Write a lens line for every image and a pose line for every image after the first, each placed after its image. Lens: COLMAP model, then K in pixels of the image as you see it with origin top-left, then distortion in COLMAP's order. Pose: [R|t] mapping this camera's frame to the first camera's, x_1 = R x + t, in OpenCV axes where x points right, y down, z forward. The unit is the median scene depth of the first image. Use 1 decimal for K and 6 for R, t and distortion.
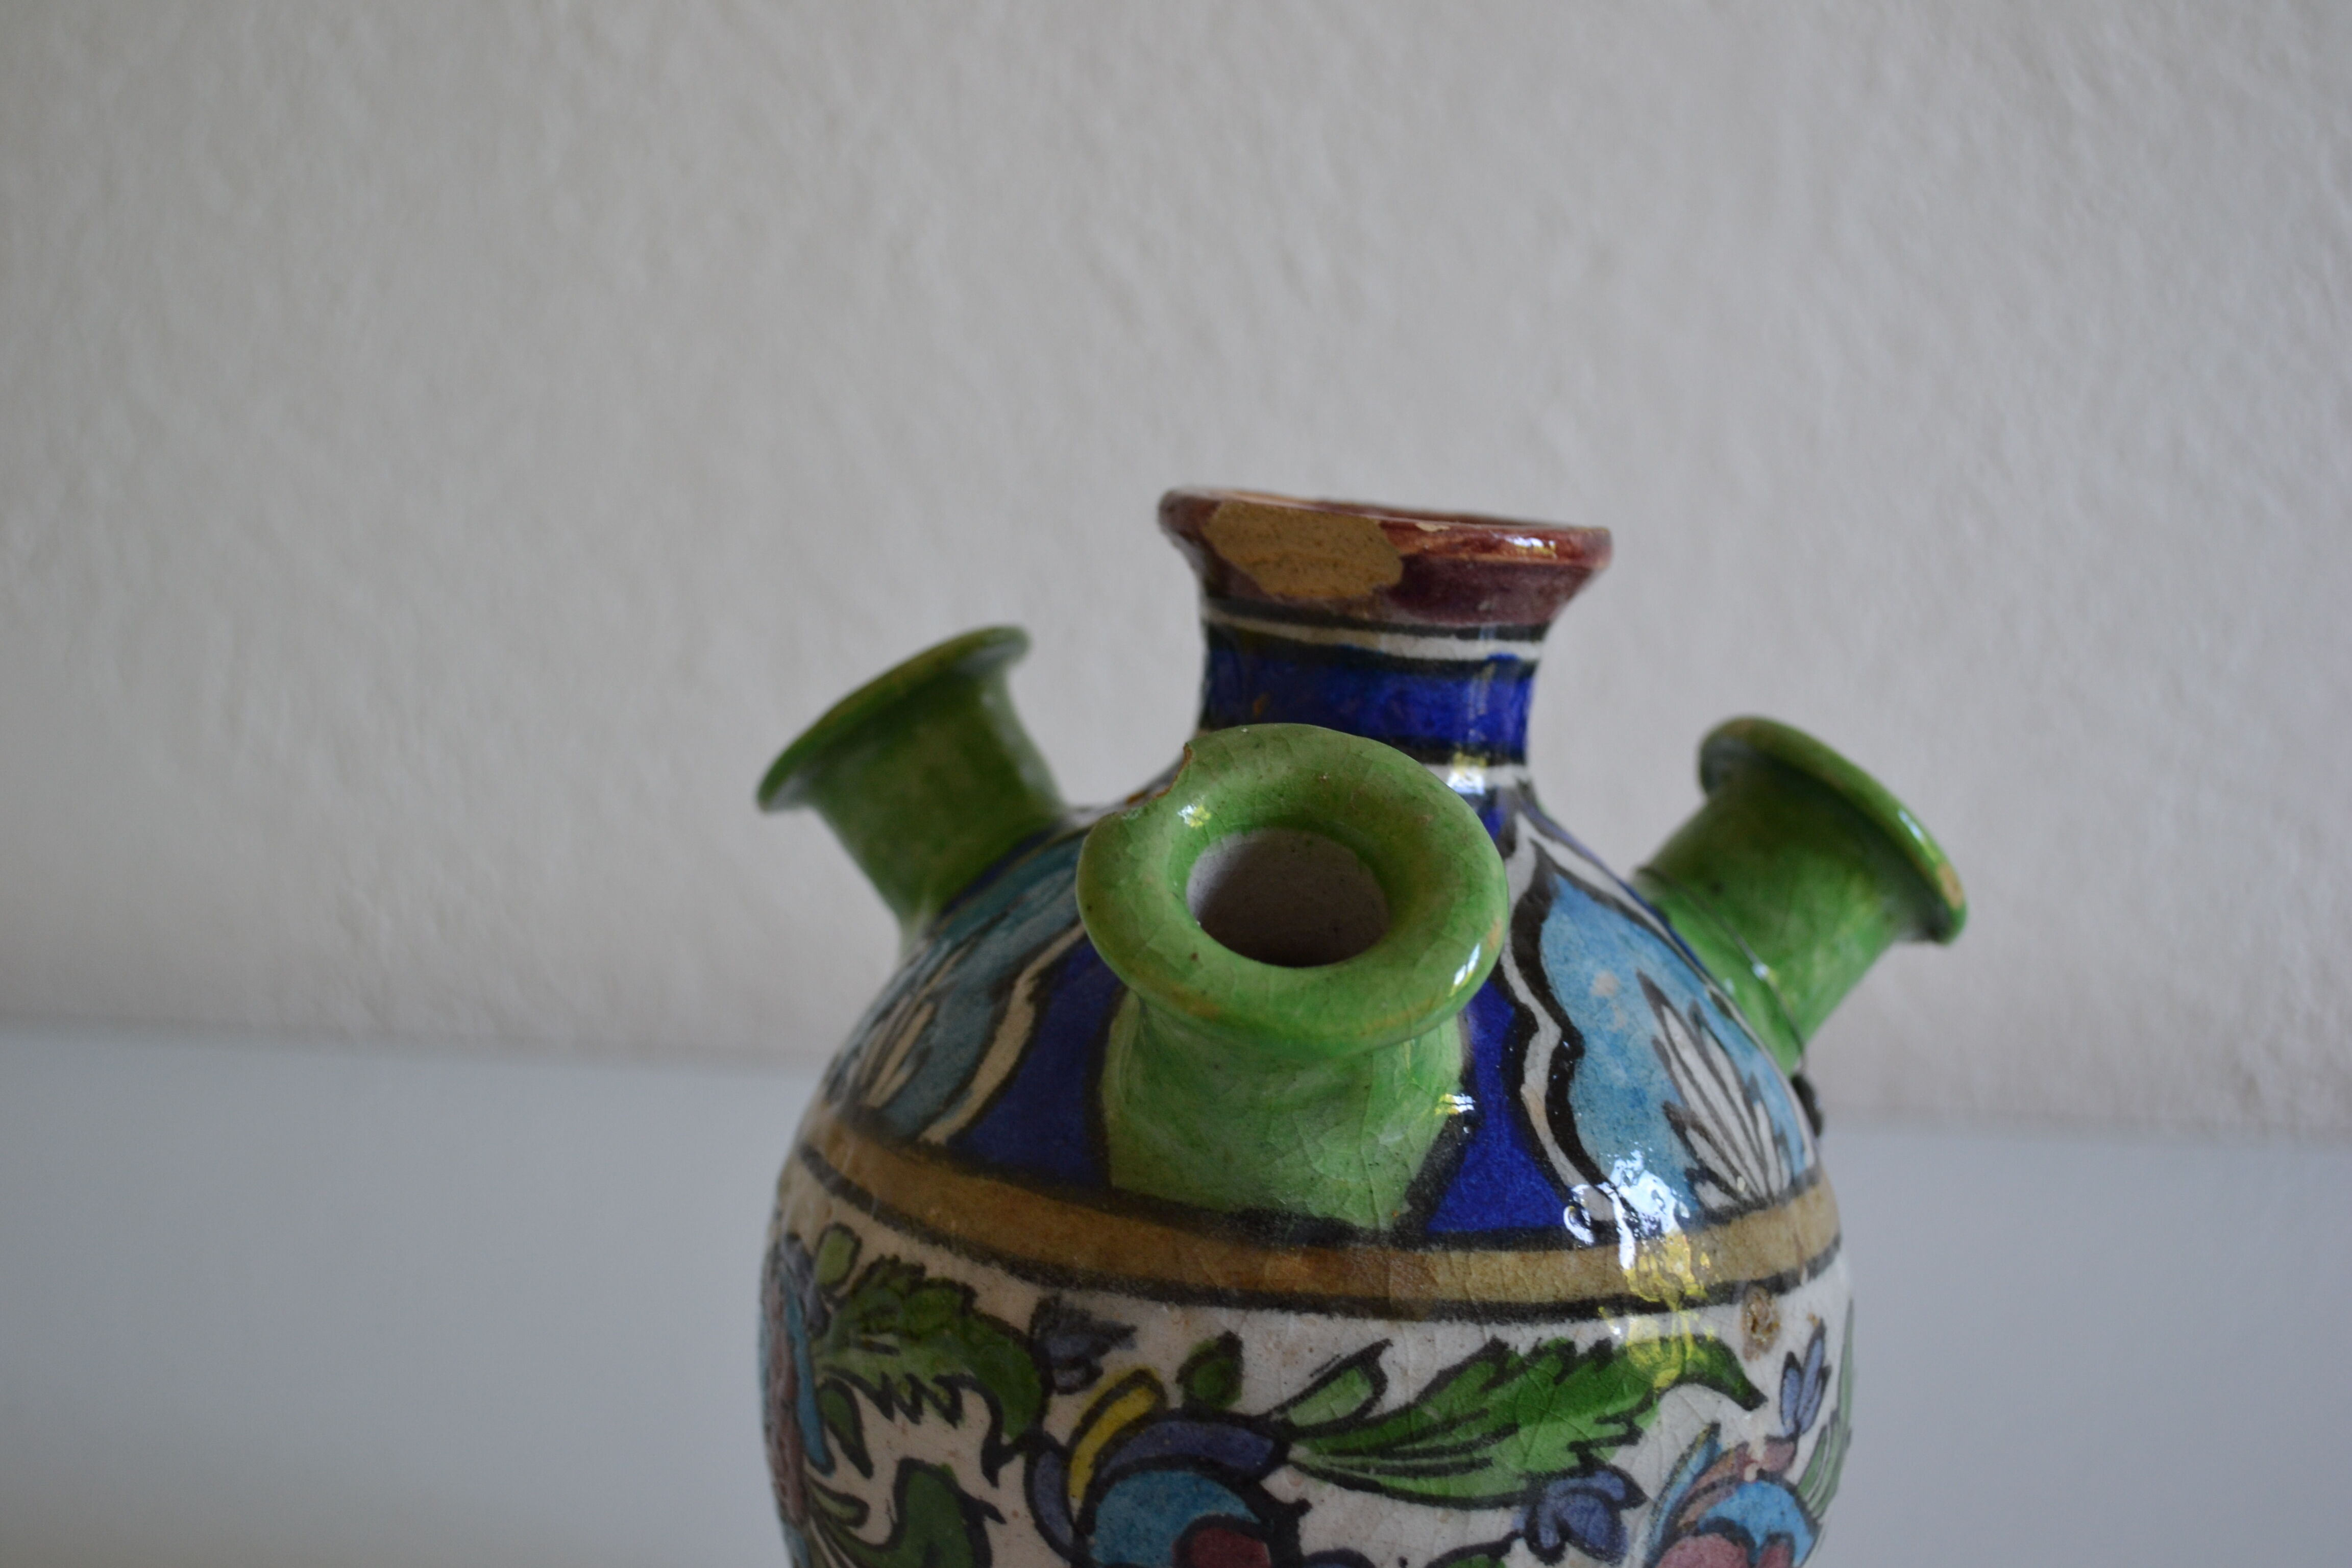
lens RADIAL K [[3066.3, 0, 1176.0], [0, 3066.3, 784.0], [0, 0, 1]] dist [-0.020347, 0.000860]
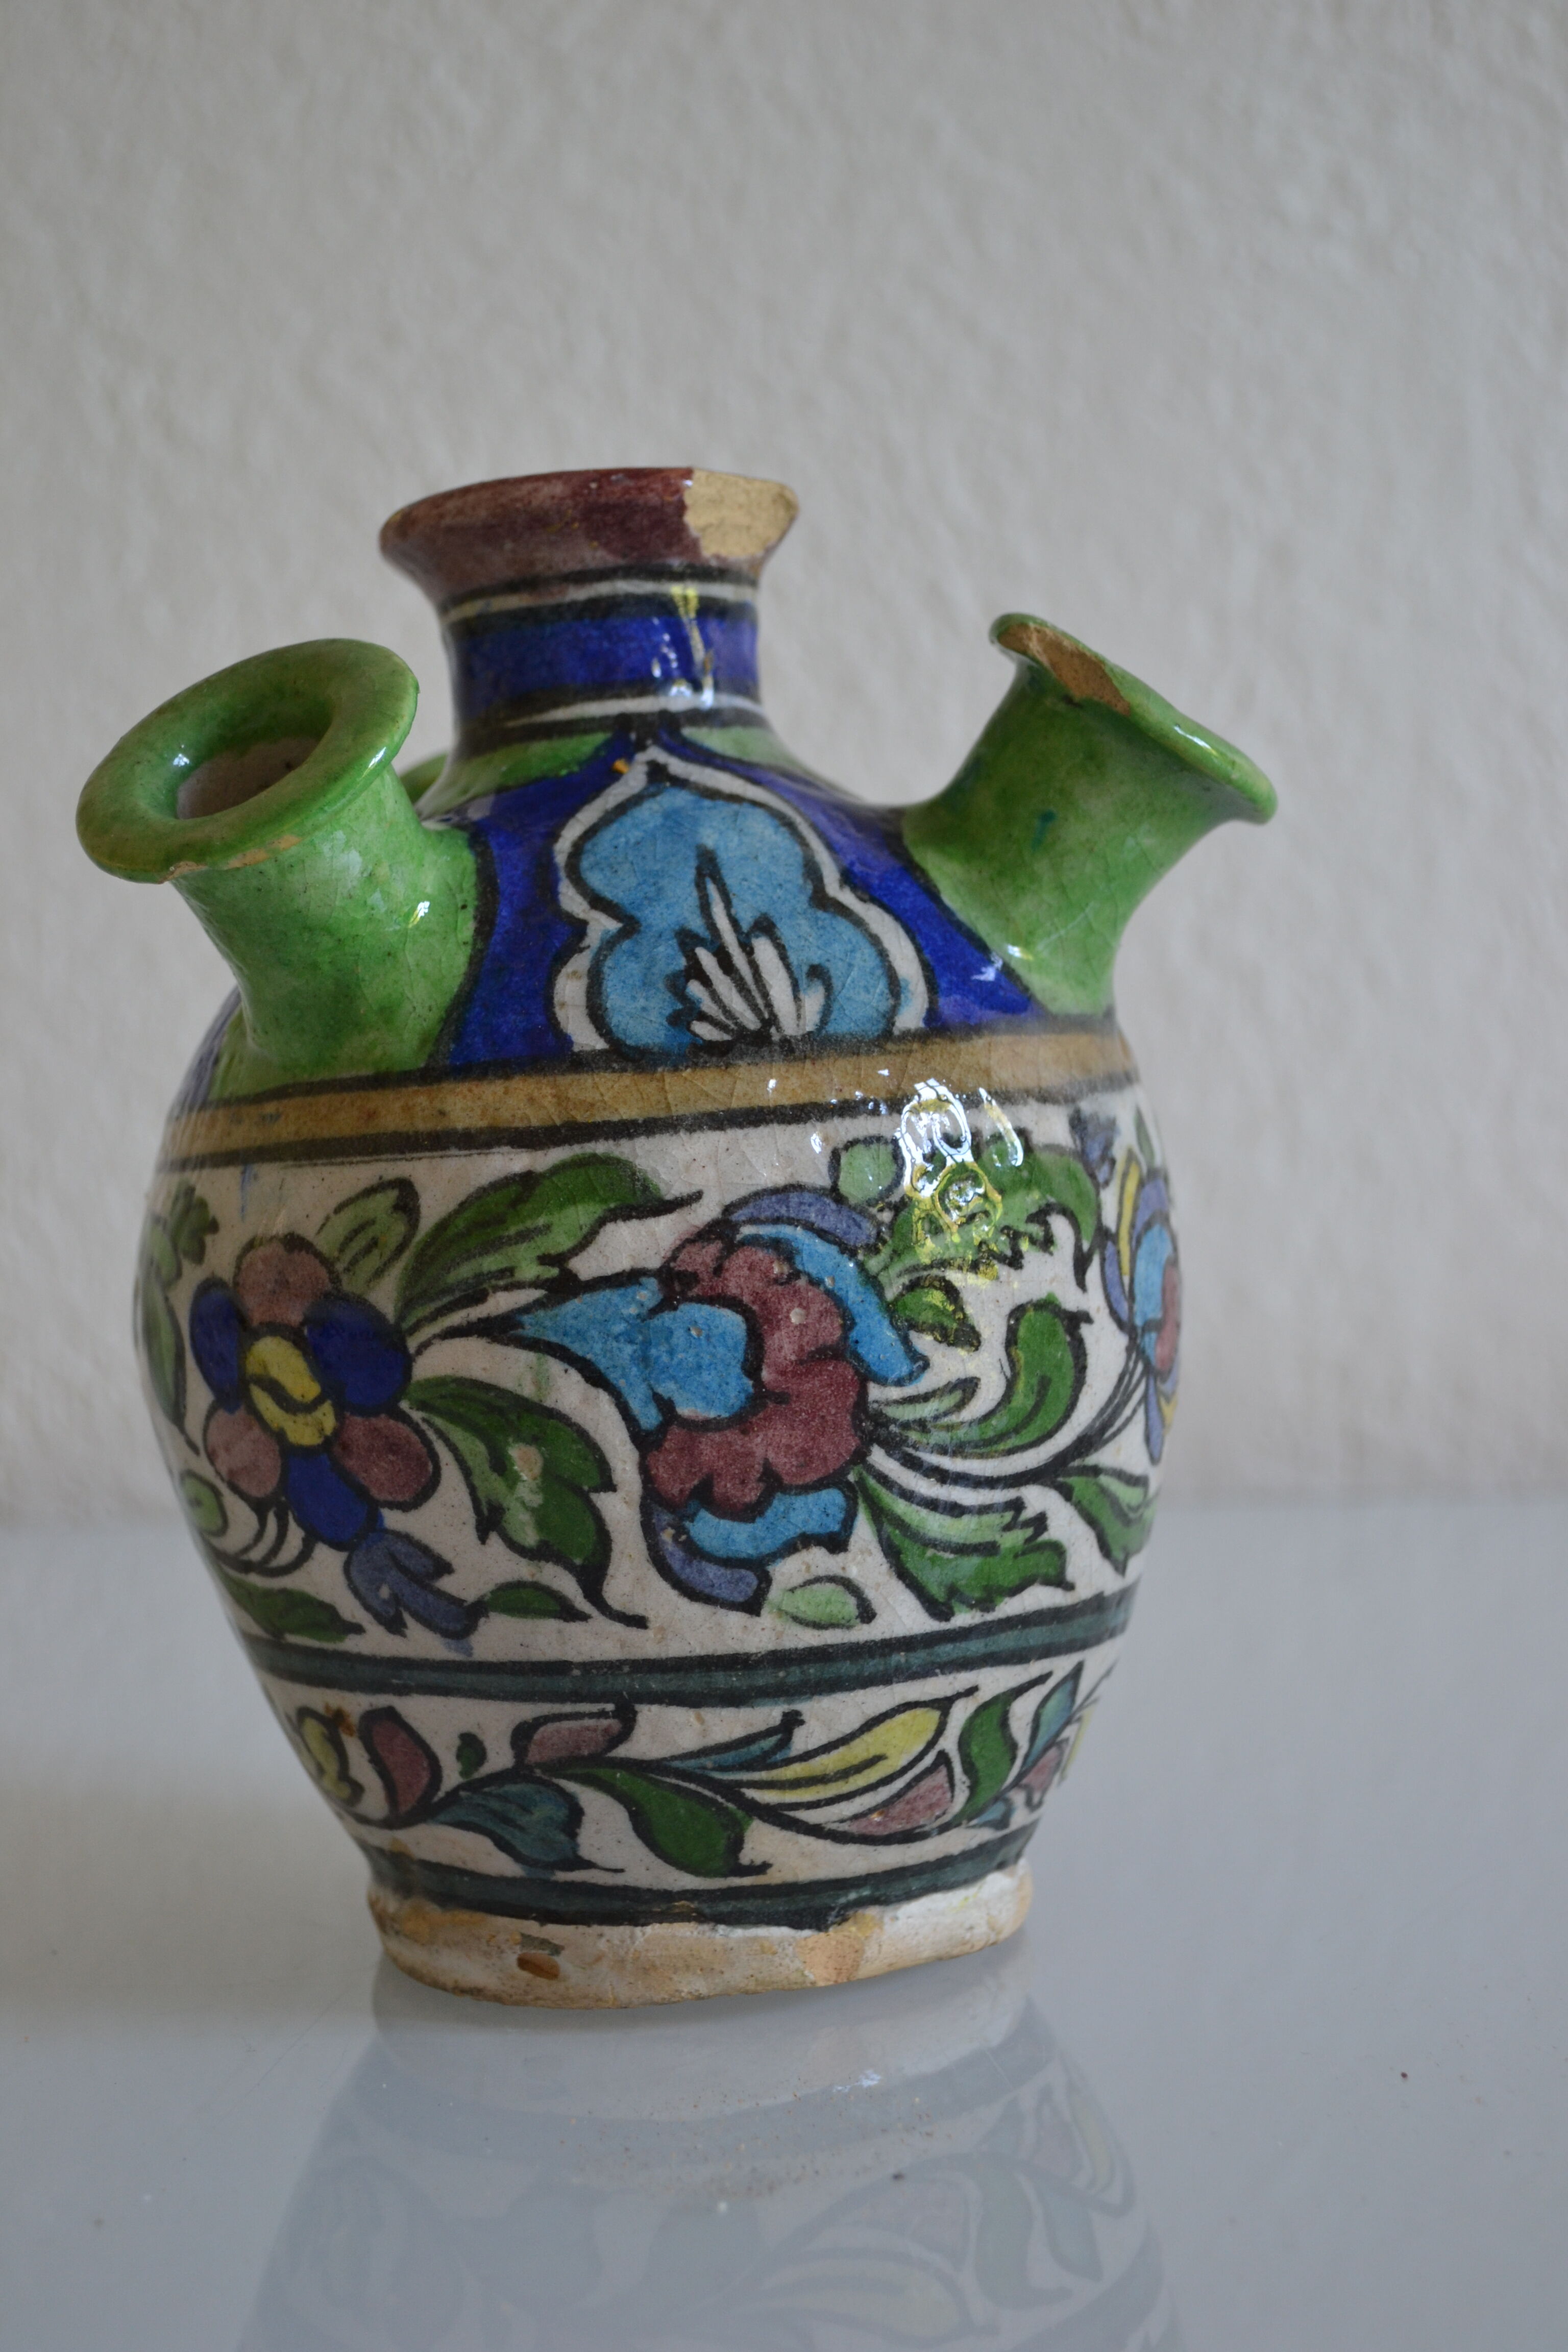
lens RADIAL K [[3706.1, 0, 784.0], [0, 3706.1, 1176.0], [0, 0, 1]] dist [-0.030023, -0.008658]
pose [[0.132815, -0.117400, 0.984163, -1.400234], [0.230186, 0.969464, 0.084582, 0.050113], [-0.964041, 0.215307, 0.155783, 0.892692]]
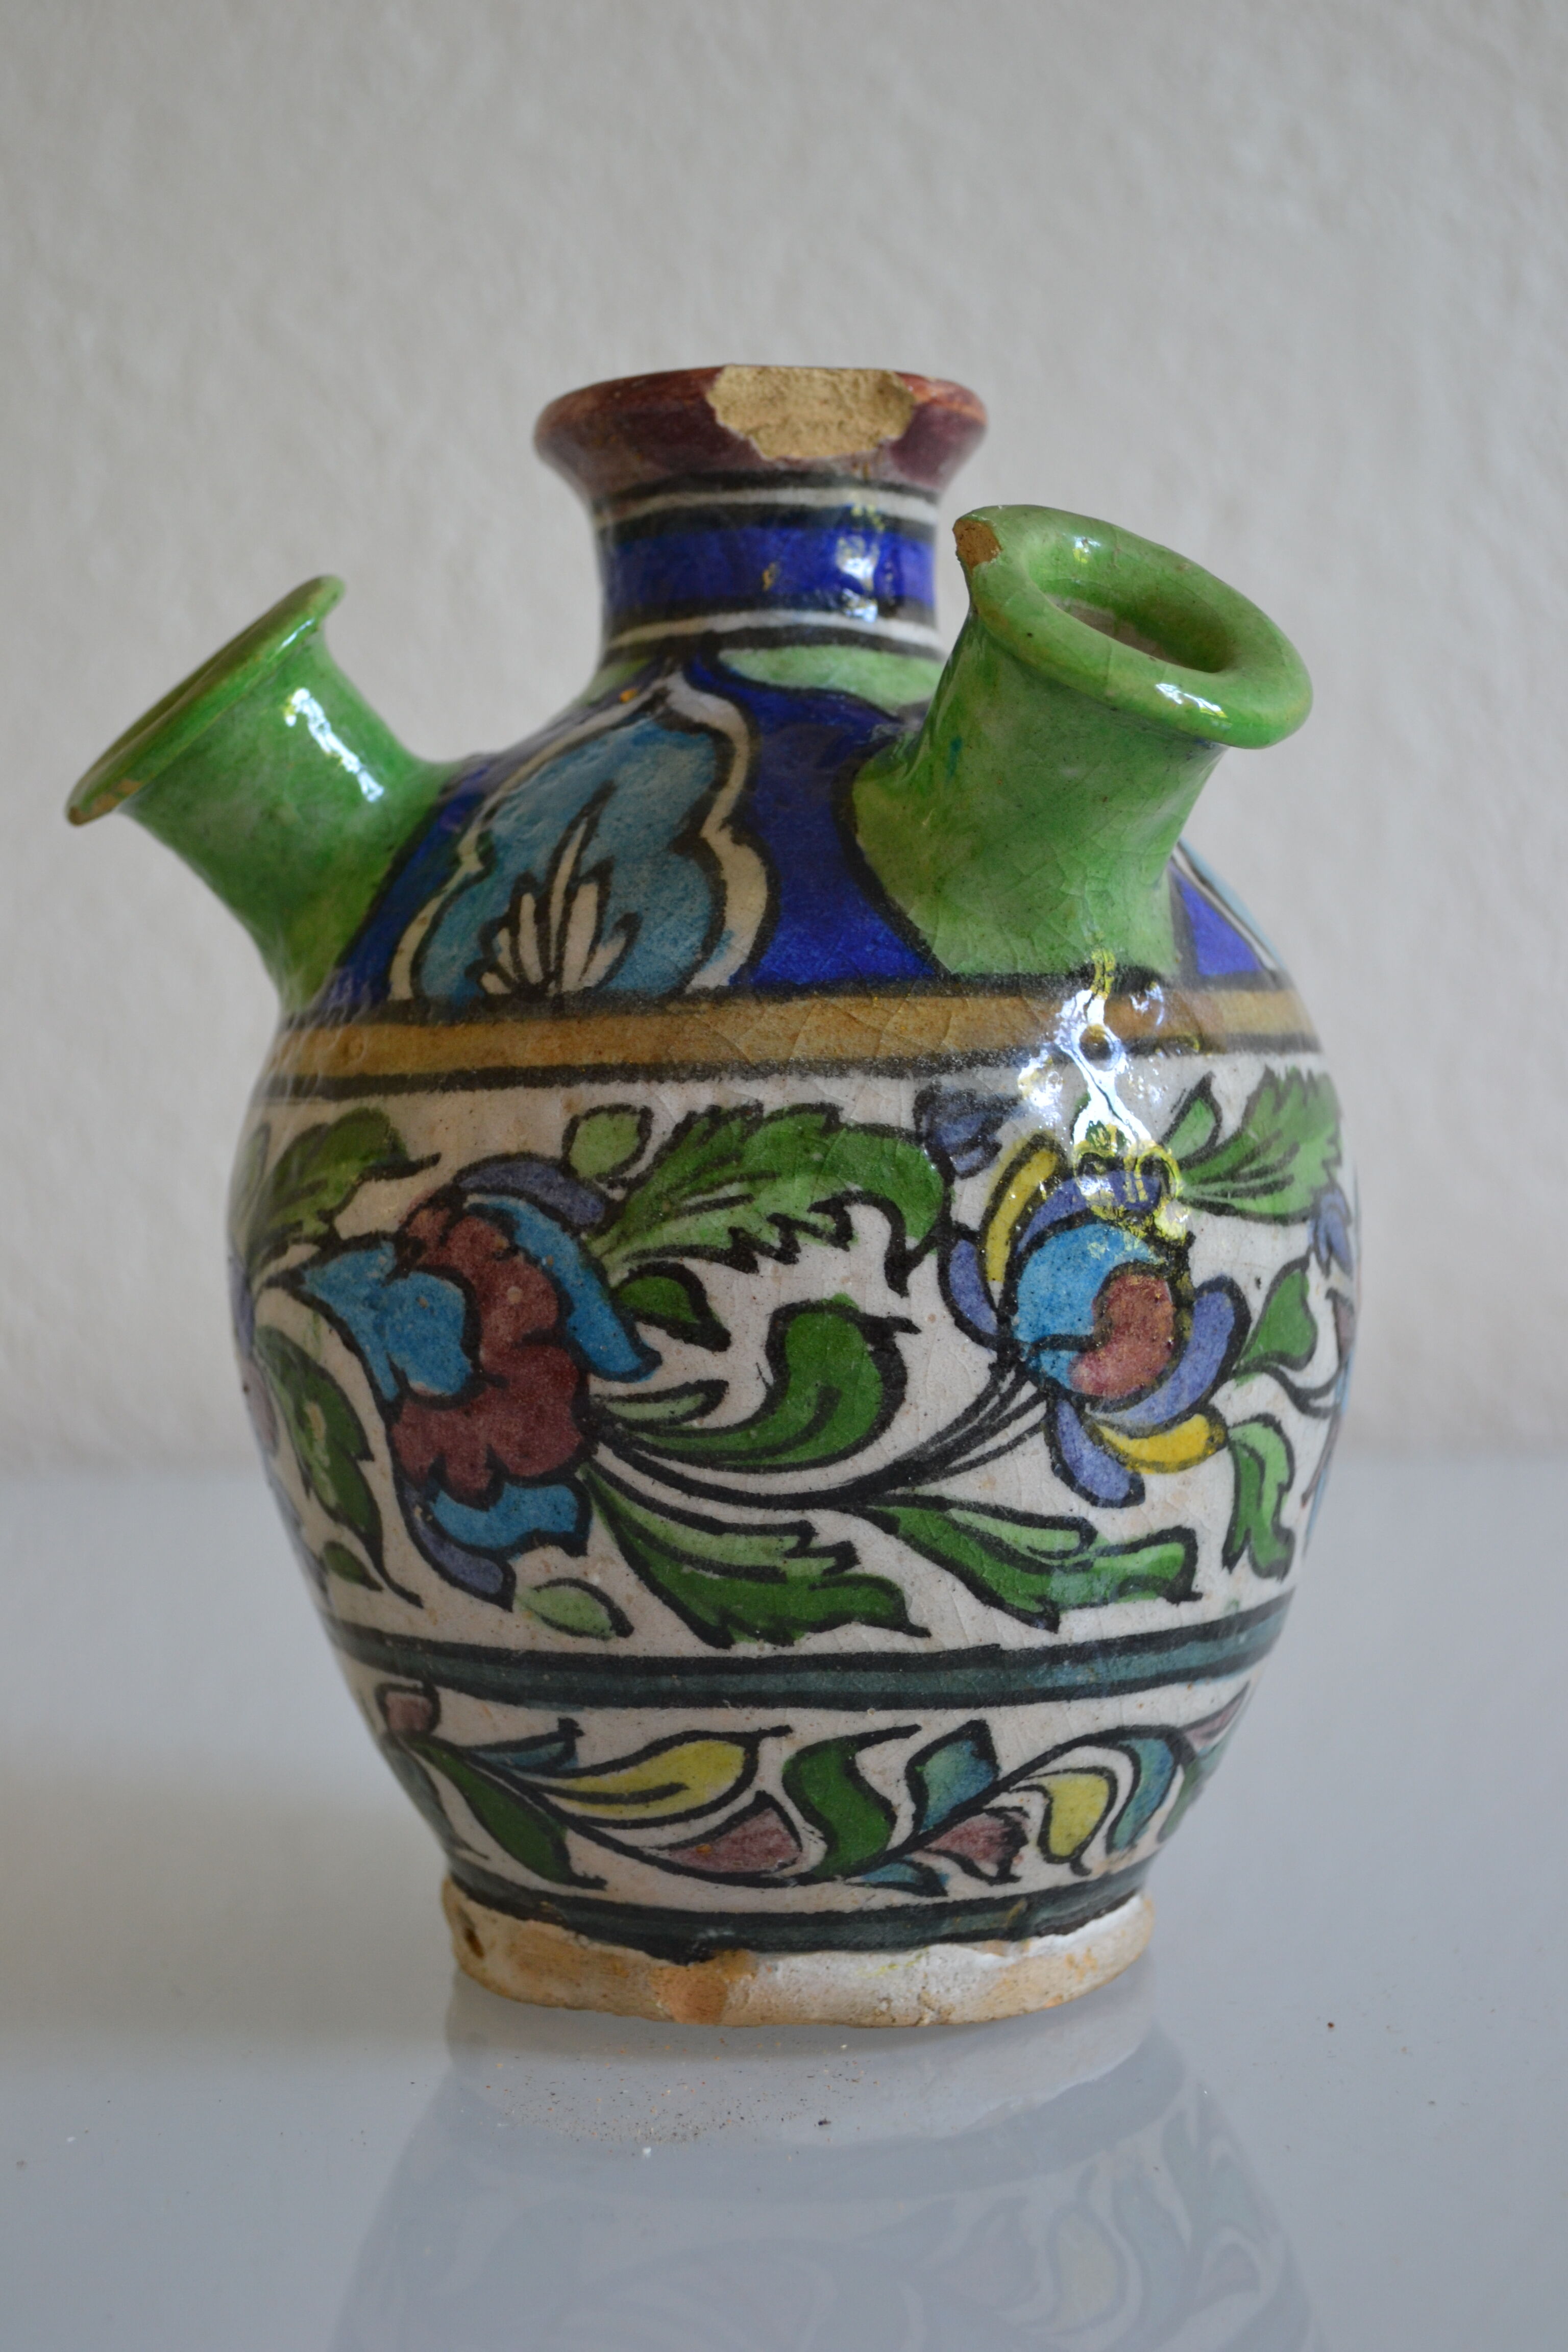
lens RADIAL K [[3706.1, 0, 784.0], [0, 3706.1, 1176.0], [0, 0, 1]] dist [-0.030023, -0.008658]
pose [[0.743397, -0.118901, 0.658198, -0.855206], [0.189224, 0.981257, -0.036457, 0.229024], [-0.641526, 0.151648, 0.751962, 0.143578]]
